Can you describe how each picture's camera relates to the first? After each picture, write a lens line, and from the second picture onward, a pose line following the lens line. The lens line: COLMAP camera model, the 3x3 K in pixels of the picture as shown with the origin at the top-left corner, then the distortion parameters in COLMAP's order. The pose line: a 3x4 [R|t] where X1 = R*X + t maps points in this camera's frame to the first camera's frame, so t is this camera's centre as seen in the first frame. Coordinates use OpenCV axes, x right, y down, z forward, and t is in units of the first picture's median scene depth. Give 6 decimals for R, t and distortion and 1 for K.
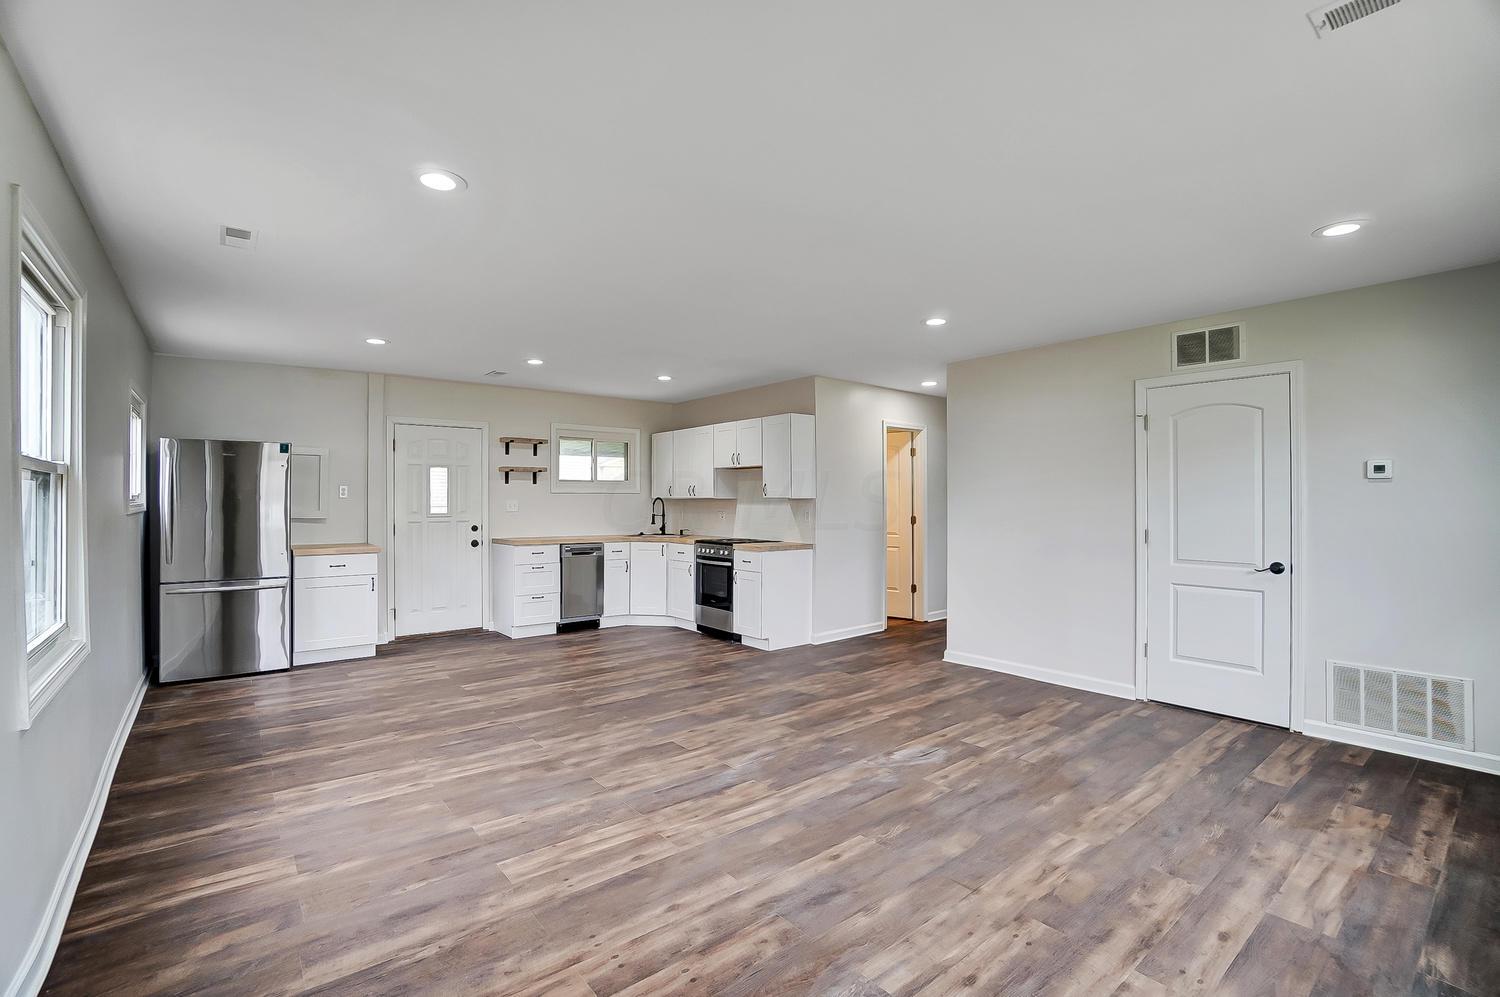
lens RADIAL K [[658.8, 0, 740.7], [0, 658.8, 501.7], [0, 0, 1]] dist [-0.058799, 0.020467]
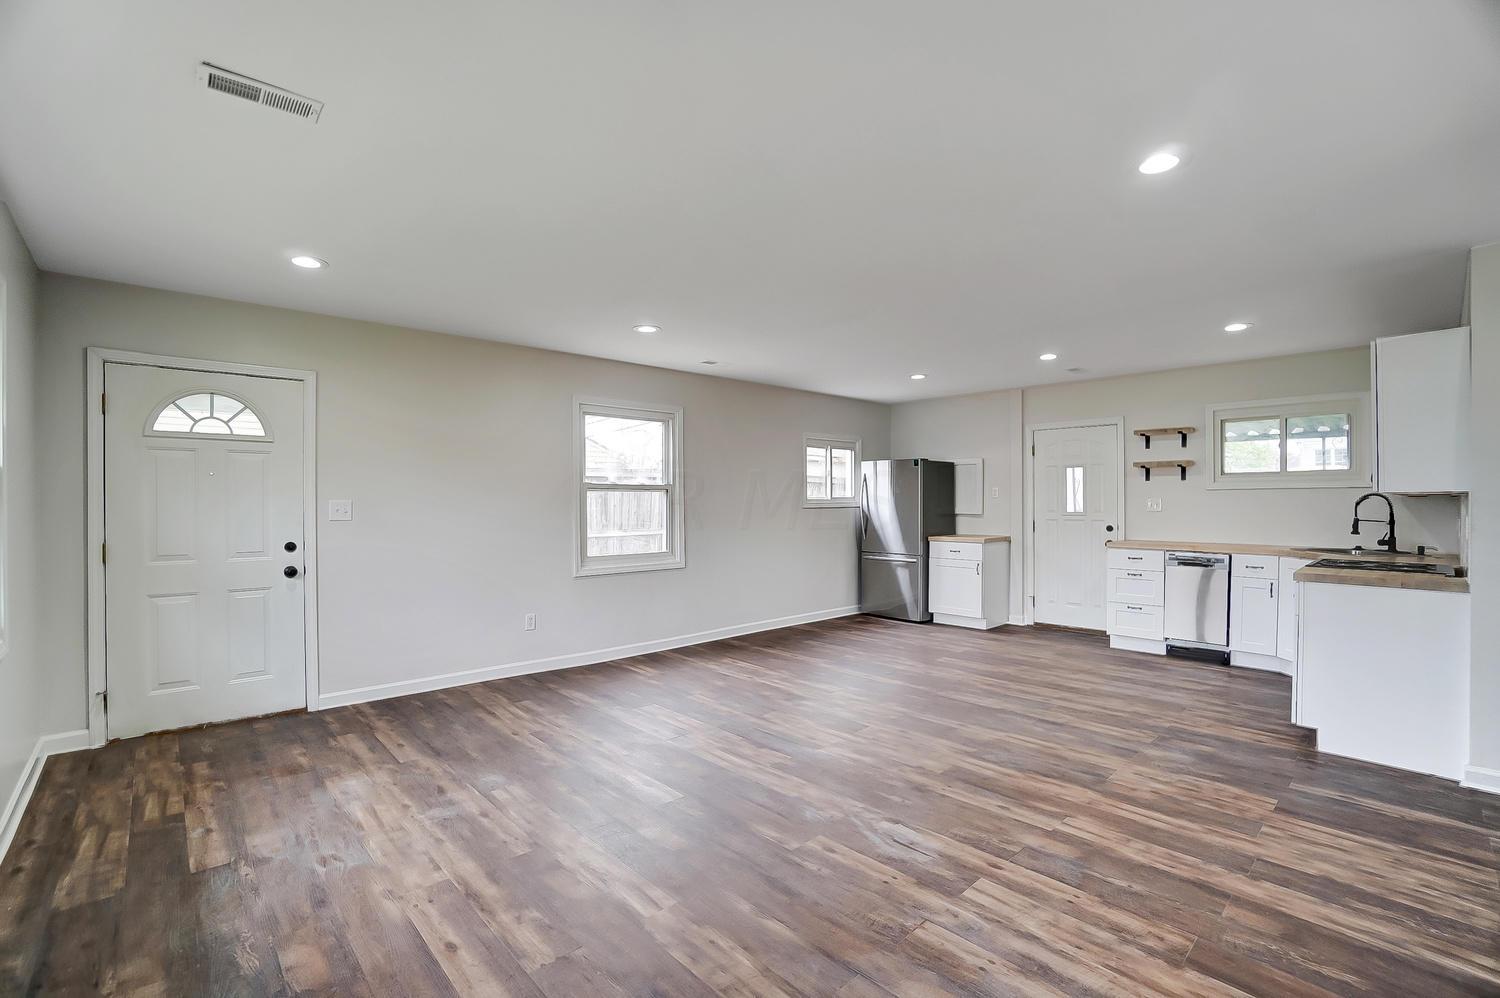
lens RADIAL K [[662.2, 0, 753.6], [0, 662.2, 503.3], [0, 0, 1]] dist [-0.064081, 0.025277]
pose [[0.083994, 0.000067, -0.996466, 0.535592], [-0.000430, 1.000000, 0.000031, 0.004003], [0.996466, 0.000426, 0.083994, 0.416019]]
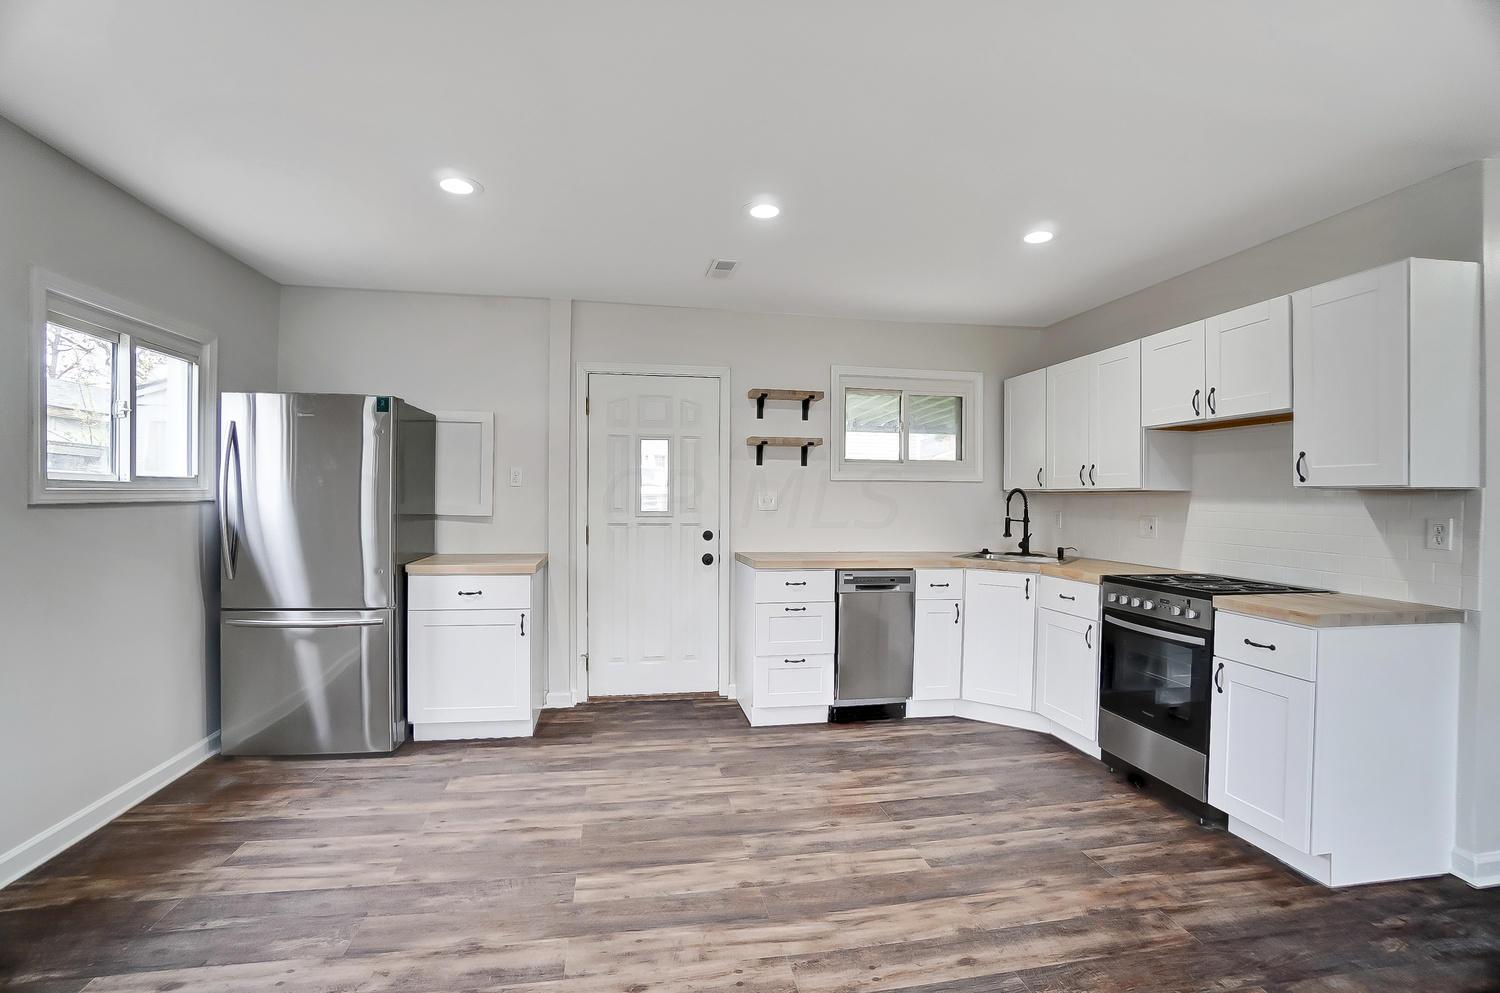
lens RADIAL K [[658.8, 0, 740.7], [0, 658.8, 499.7], [0, 0, 1]] dist [-0.058799, 0.020467]
pose [[0.876632, 0.008839, -0.481080, -0.077449], [-0.009448, 0.999955, 0.001156, 0.005376], [0.481068, 0.003532, 0.876676, 0.481451]]
